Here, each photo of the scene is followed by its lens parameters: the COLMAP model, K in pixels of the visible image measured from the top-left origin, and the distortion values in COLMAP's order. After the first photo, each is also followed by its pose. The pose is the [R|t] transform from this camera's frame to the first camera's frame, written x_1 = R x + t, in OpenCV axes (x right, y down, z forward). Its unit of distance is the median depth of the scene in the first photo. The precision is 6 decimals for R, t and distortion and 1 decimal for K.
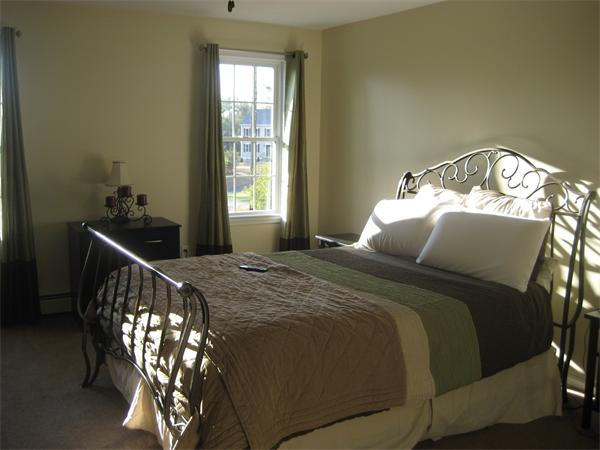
lens RADIAL K [[619.8, 0, 300.0], [0, 619.8, 225.0], [0, 0, 1]] dist [-0.146778, 0.192400]
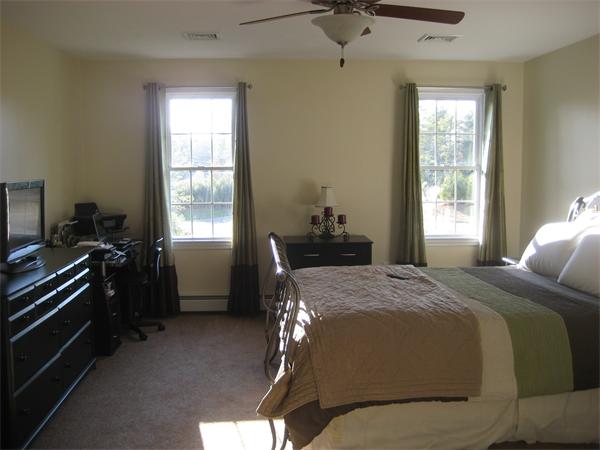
lens RADIAL K [[619.8, 0, 300.0], [0, 619.8, 225.0], [0, 0, 1]] dist [-0.146778, 0.192400]
pose [[0.893018, 0.025482, -0.449299, 0.203376], [-0.047815, 0.998117, -0.038427, 0.019382], [0.447474, 0.055799, 0.892555, -0.092046]]
